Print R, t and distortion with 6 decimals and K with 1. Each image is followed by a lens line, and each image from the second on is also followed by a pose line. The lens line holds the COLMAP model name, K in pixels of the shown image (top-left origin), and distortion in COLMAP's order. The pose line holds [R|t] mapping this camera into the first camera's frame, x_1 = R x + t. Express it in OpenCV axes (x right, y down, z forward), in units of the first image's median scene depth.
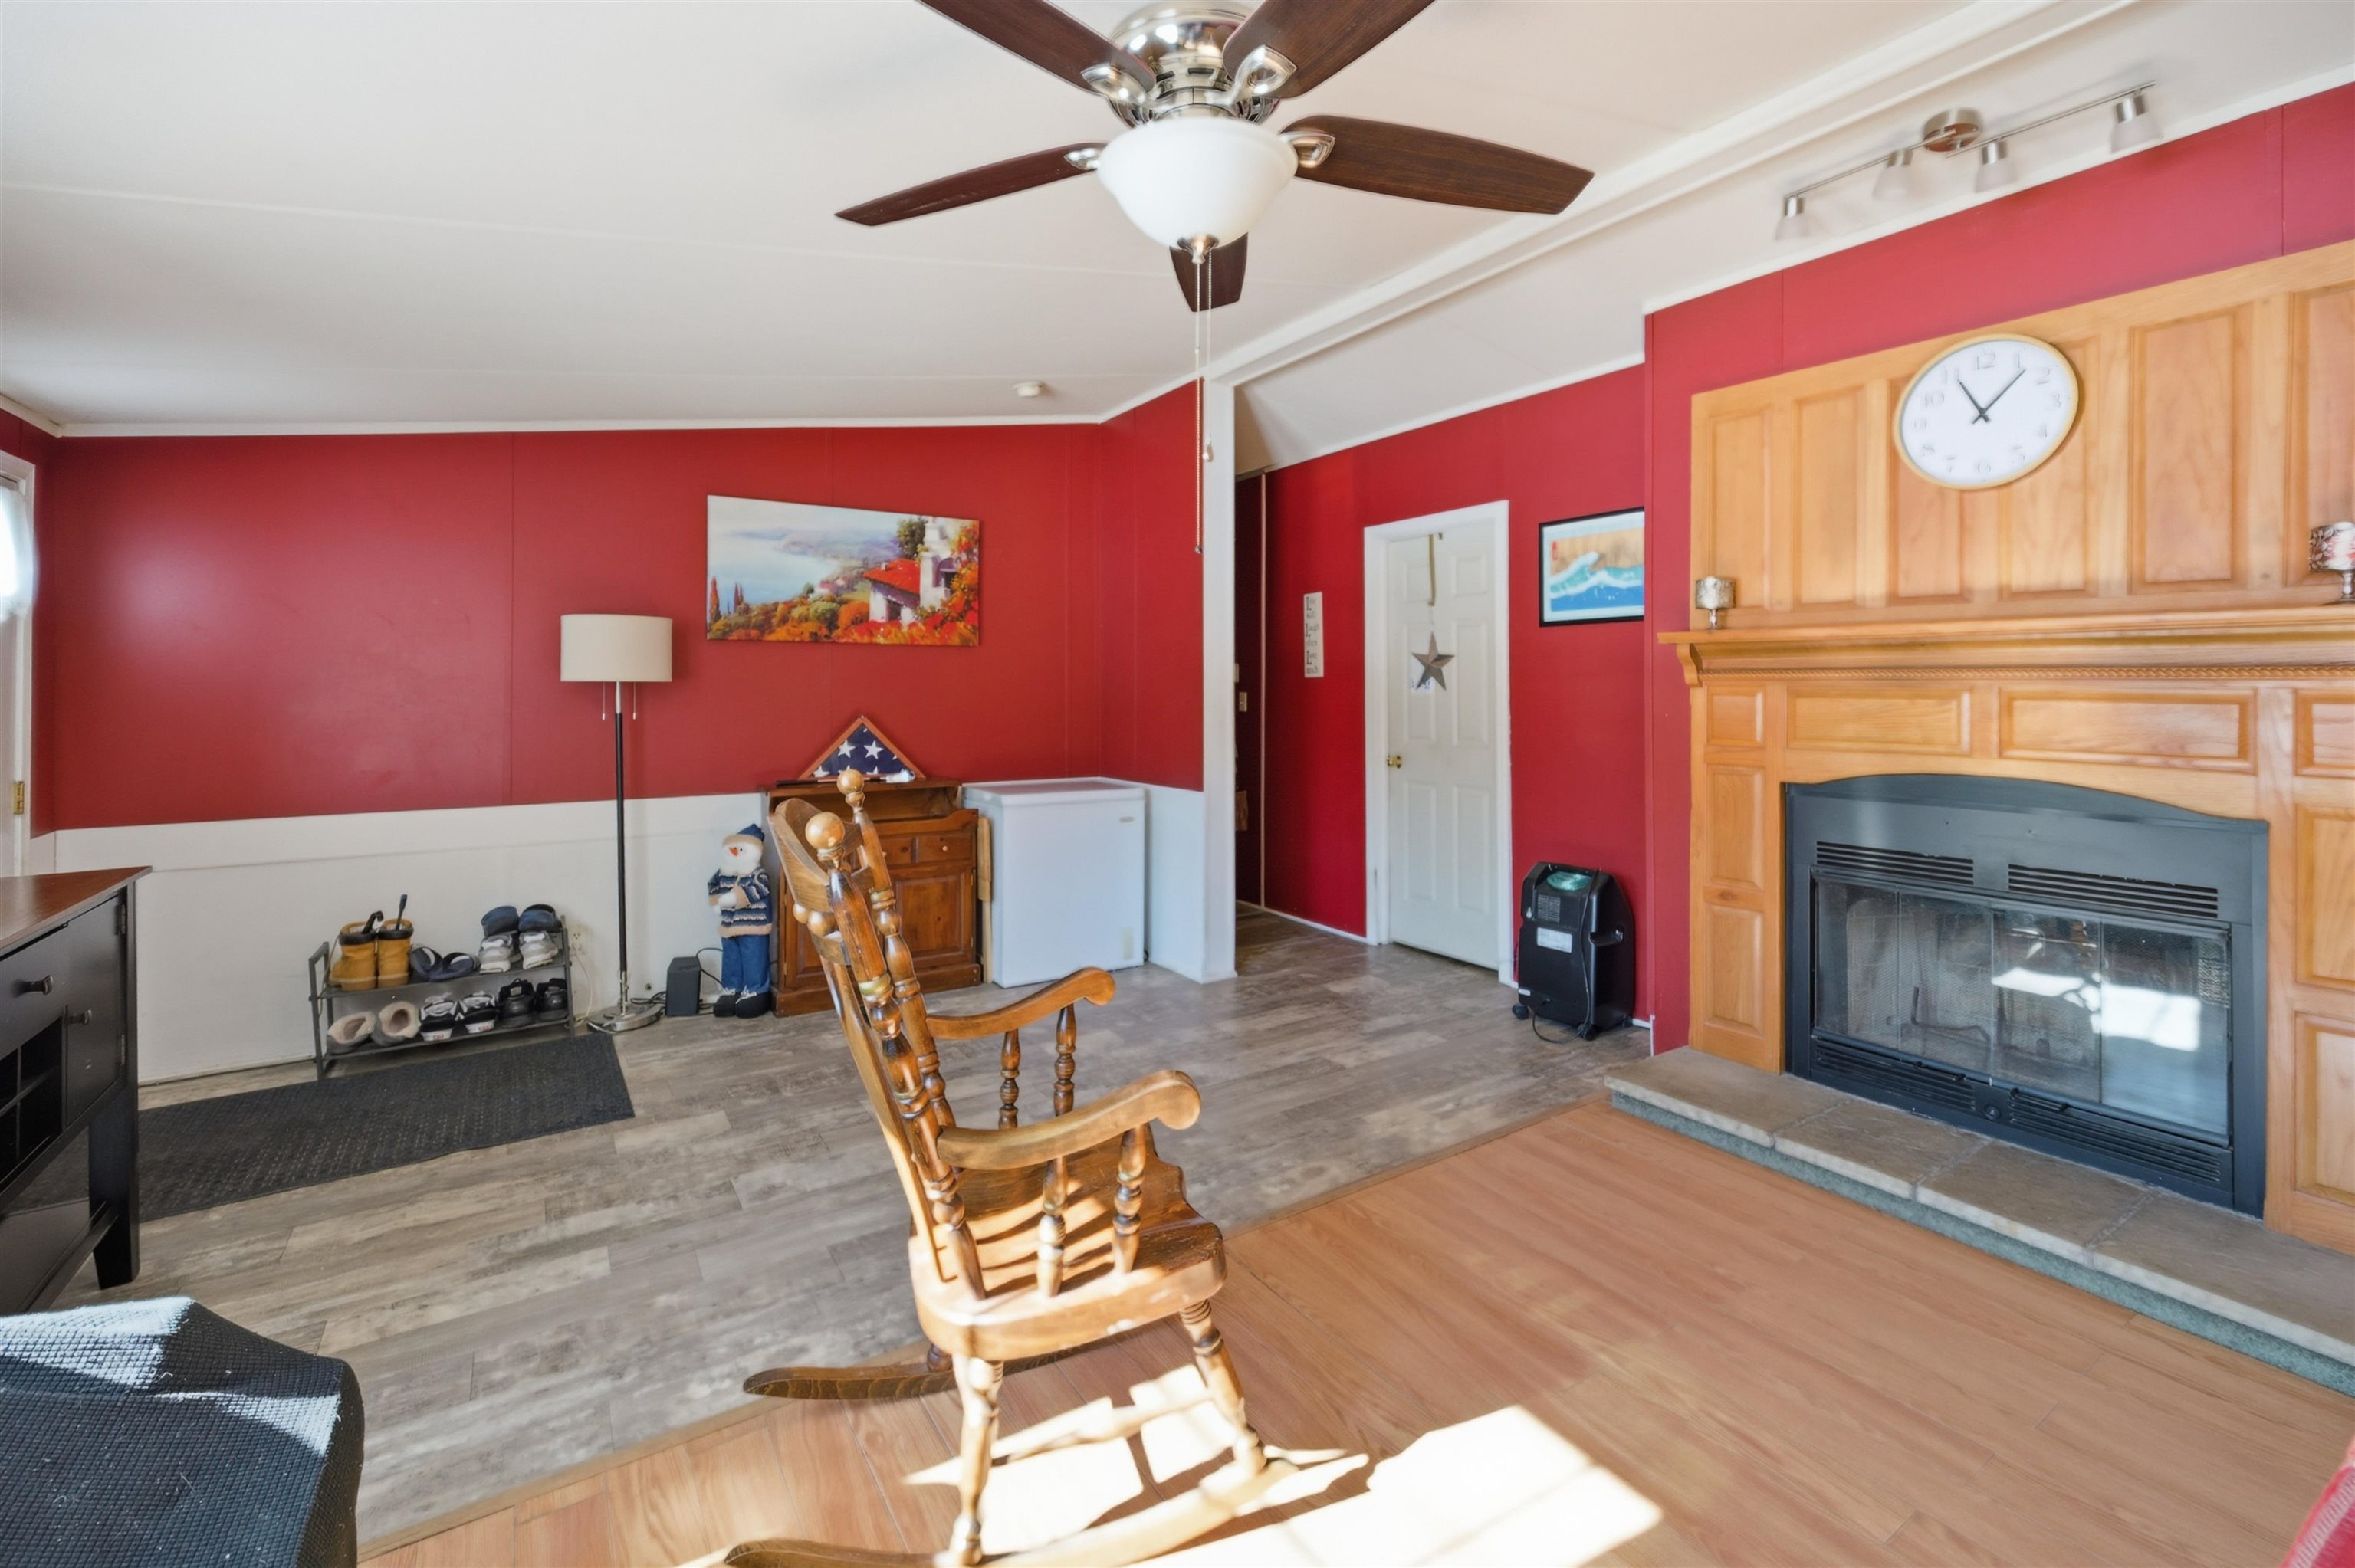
lens RADIAL K [[966.0, 0, 1205.4], [0, 966.0, 682.4], [0, 0, 1]] dist [0.001848, -0.000836]
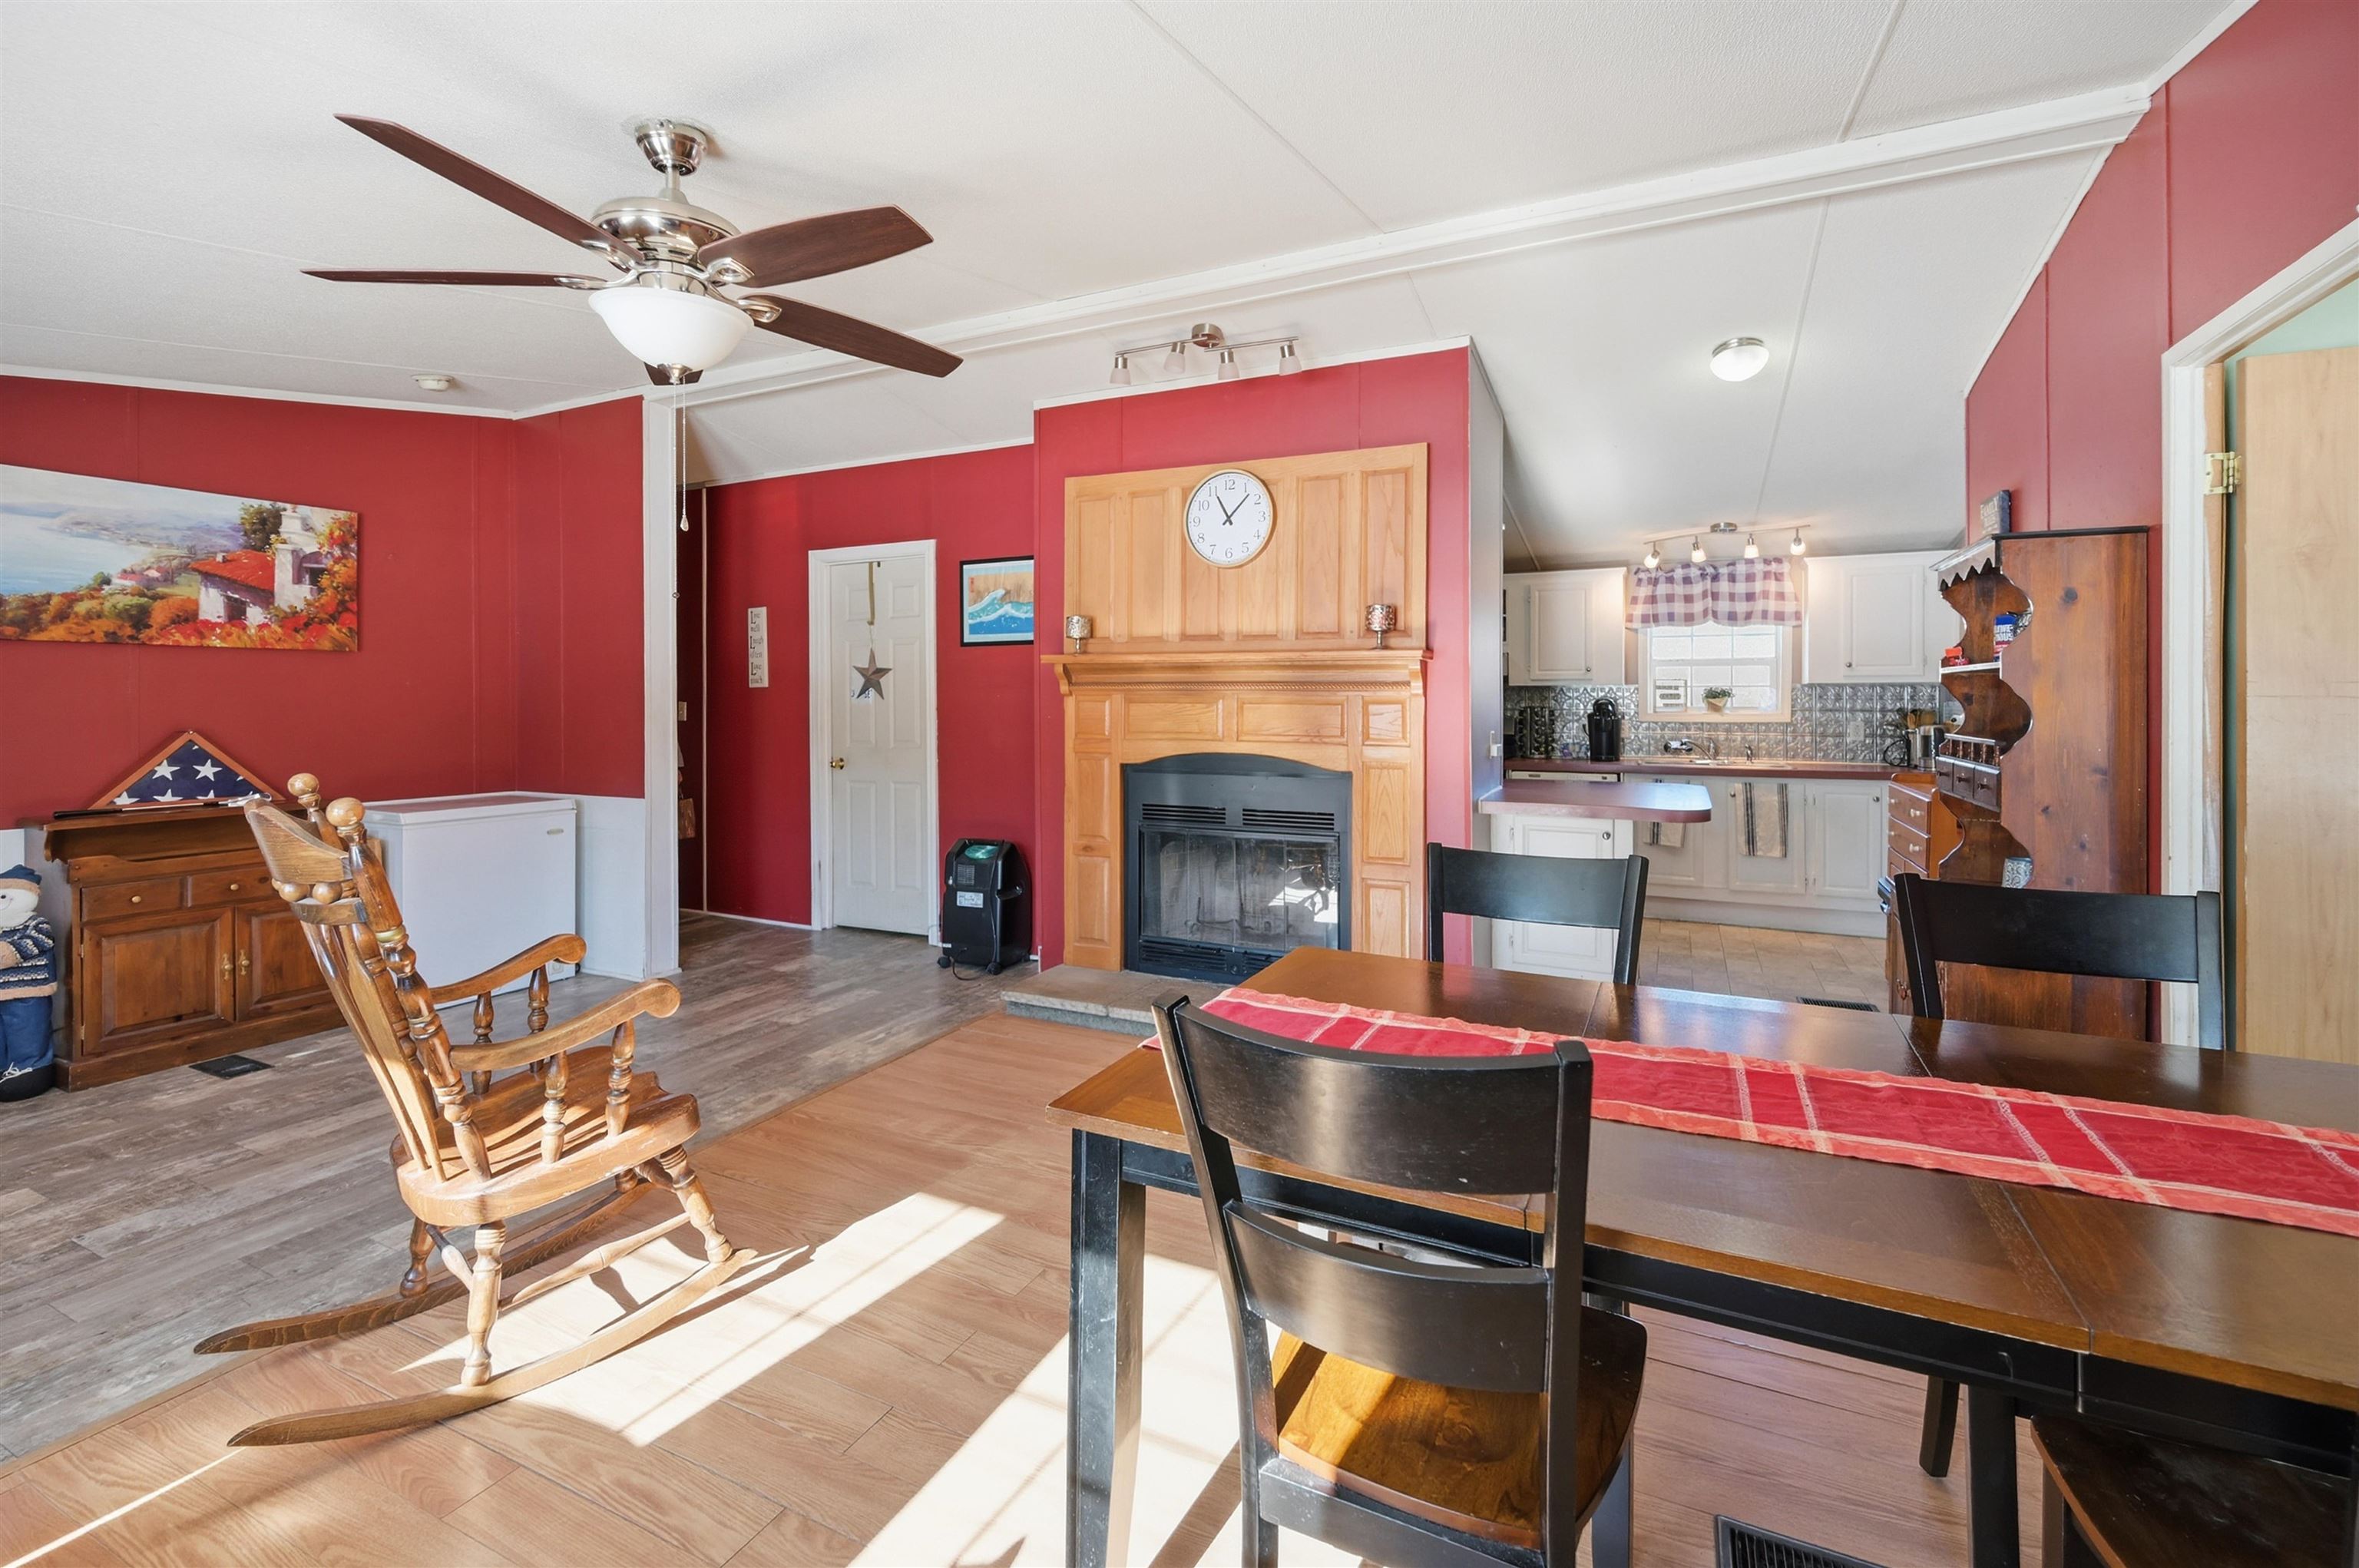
lens RADIAL K [[919.9, 0, 1153.7], [0, 919.9, 702.0], [0, 0, 1]] dist [-0.000691, -0.000169]
pose [[0.867600, -0.004431, 0.497243, -0.027493], [-0.000742, 0.999948, 0.010206, -0.000067], [-0.497262, -0.009223, 0.867552, -0.184871]]
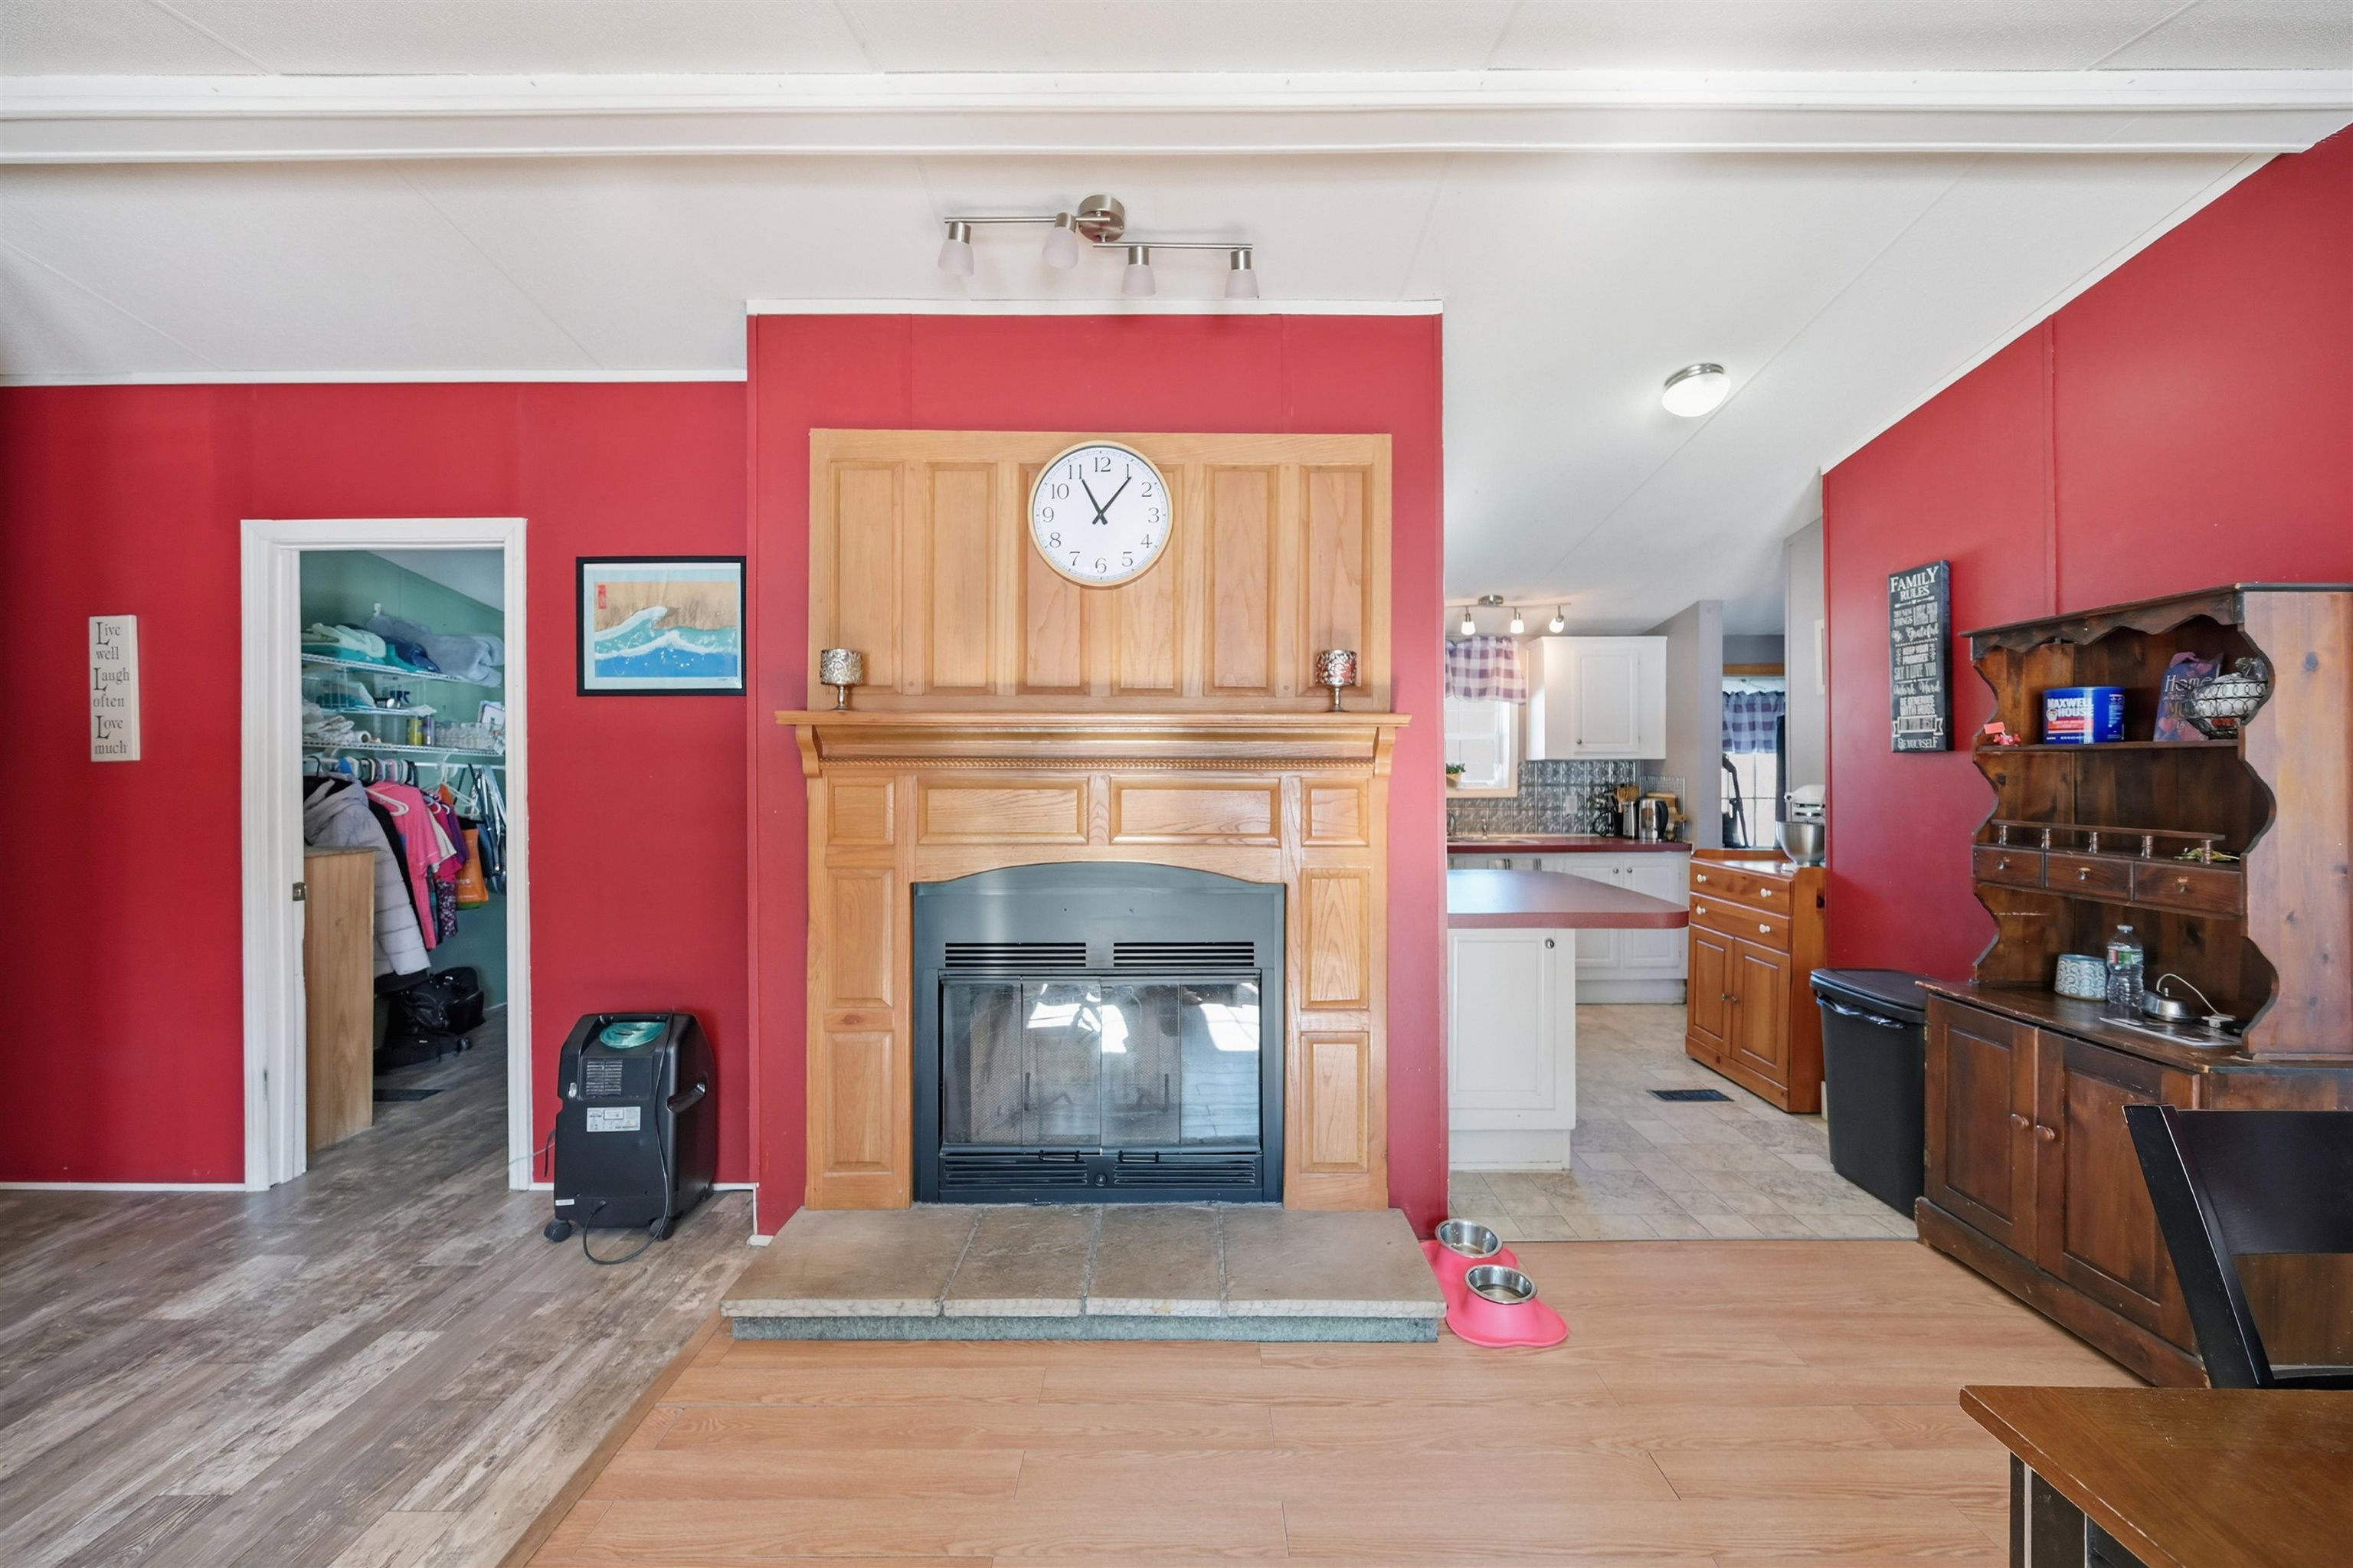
lens RADIAL K [[965.3, 0, 1219.3], [0, 965.3, 766.5], [0, 0, 1]] dist [0.001848, -0.000836]
pose [[0.563494, -0.000181, 0.826120, 0.013722], [-0.000865, 0.999999, 0.000809, -0.006506], [-0.826120, -0.001171, 0.563493, 0.260718]]
